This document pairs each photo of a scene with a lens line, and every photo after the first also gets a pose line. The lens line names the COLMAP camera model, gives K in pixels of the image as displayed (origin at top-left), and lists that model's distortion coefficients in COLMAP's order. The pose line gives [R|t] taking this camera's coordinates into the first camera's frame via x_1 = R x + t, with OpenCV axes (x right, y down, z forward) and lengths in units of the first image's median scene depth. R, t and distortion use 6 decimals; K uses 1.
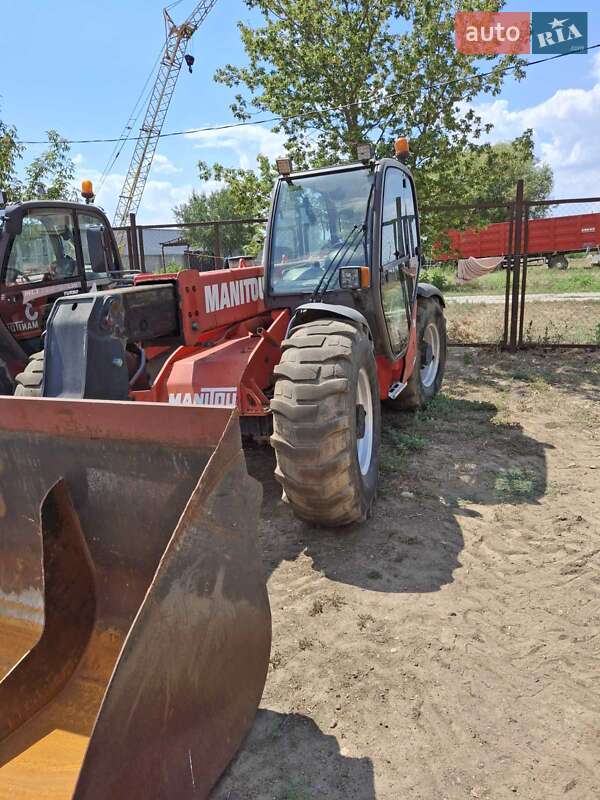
lens RADIAL K [[616.8, 0, 305.4], [0, 616.8, 403.2], [0, 0, 1]] dist [-0.005230, -0.019249]
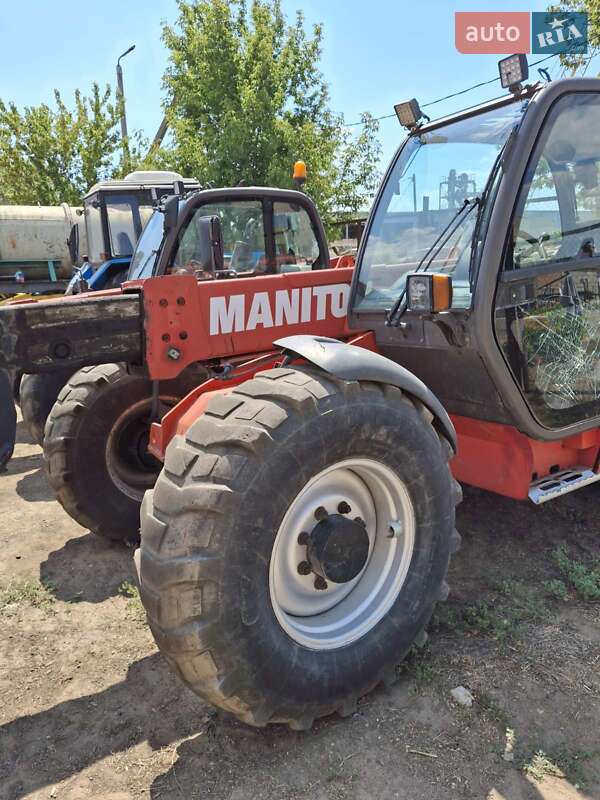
lens RADIAL K [[616.8, 0, 297.9], [0, 616.8, 392.2], [0, 0, 1]] dist [-0.005230, -0.019249]
pose [[0.787511, 0.137033, -0.600873, 0.351482], [-0.131256, 0.989892, 0.053725, -0.130292], [0.602162, 0.036559, 0.797537, 0.487499]]
